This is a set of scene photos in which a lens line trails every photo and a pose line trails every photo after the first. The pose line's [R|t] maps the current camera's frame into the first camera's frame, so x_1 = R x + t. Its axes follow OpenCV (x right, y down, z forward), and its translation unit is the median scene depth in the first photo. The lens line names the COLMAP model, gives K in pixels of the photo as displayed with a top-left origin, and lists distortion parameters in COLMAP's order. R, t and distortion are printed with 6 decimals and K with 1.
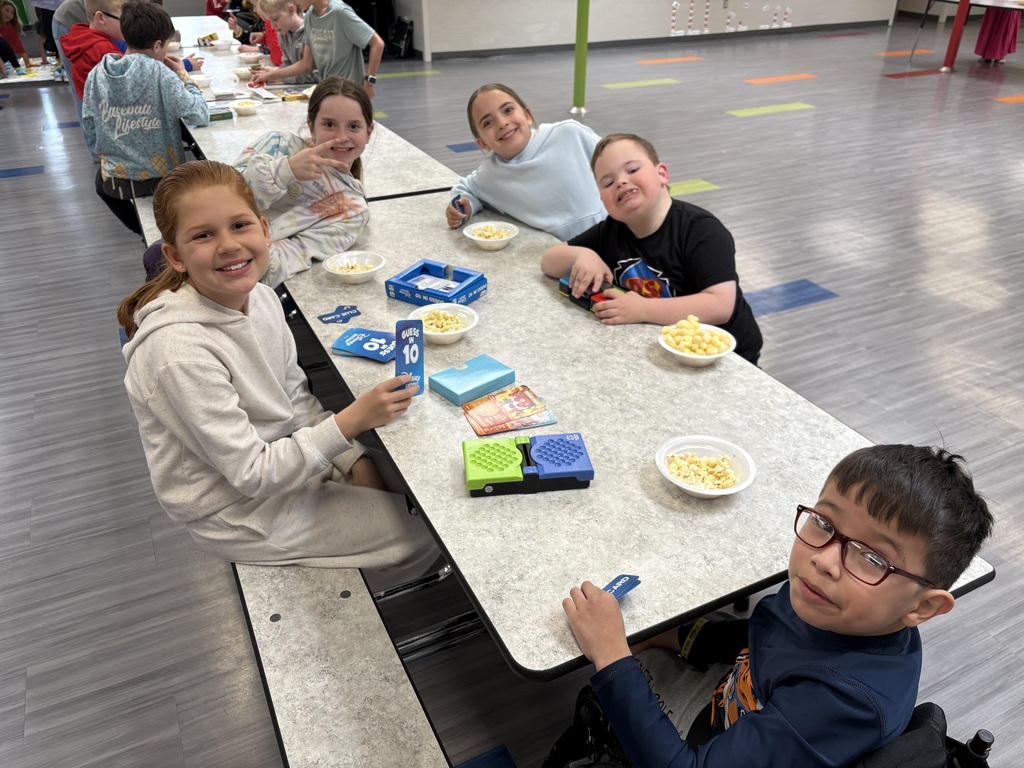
lens RADIAL K [[774.1, 0, 511.4], [0, 774.1, 384.4], [0, 0, 1]] dist [0.005642, 0.000564]
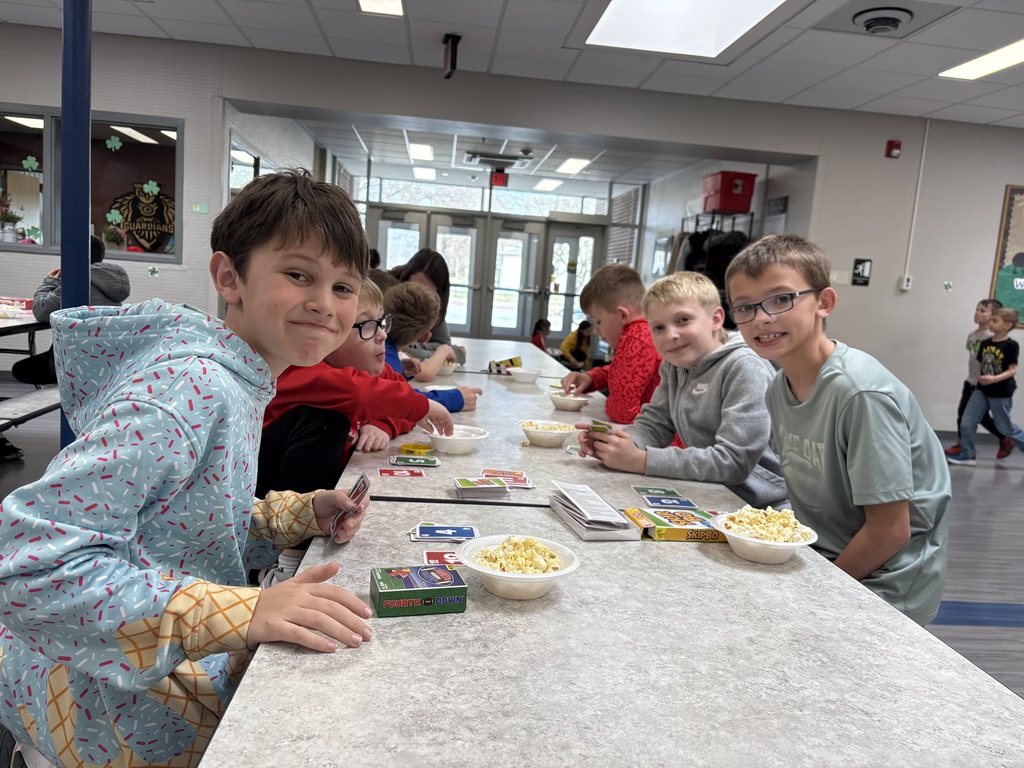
lens RADIAL K [[774.1, 0, 513.3], [0, 774.1, 383.8], [0, 0, 1]] dist [0.005642, 0.000564]
pose [[0.929244, 0.114805, -0.351178, -0.178473], [-0.251660, 0.892583, -0.374115, -0.215223], [0.270505, 0.436022, 0.858319, 0.509129]]
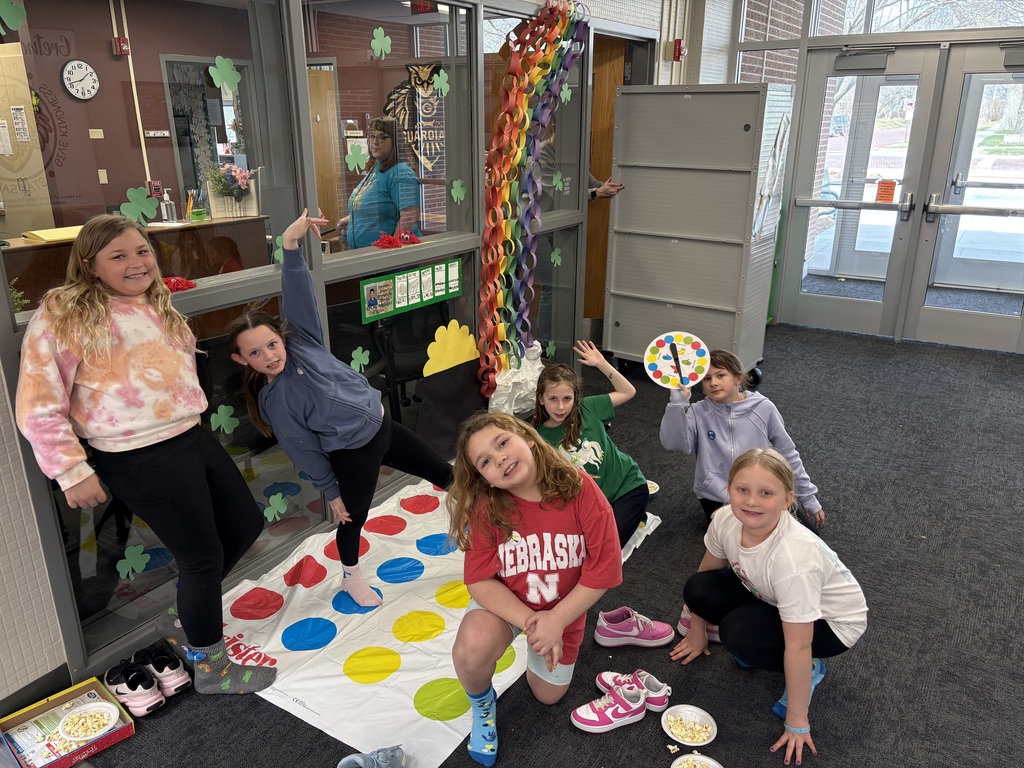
lens RADIAL K [[774.1, 0, 512.1], [0, 774.1, 385.9], [0, 0, 1]] dist [0.005642, 0.000564]
pose [[0.506138, 0.278248, -0.816335, -0.309710], [-0.443948, 0.895550, 0.029995, -0.408851], [0.739415, 0.347229, 0.576799, 0.764548]]
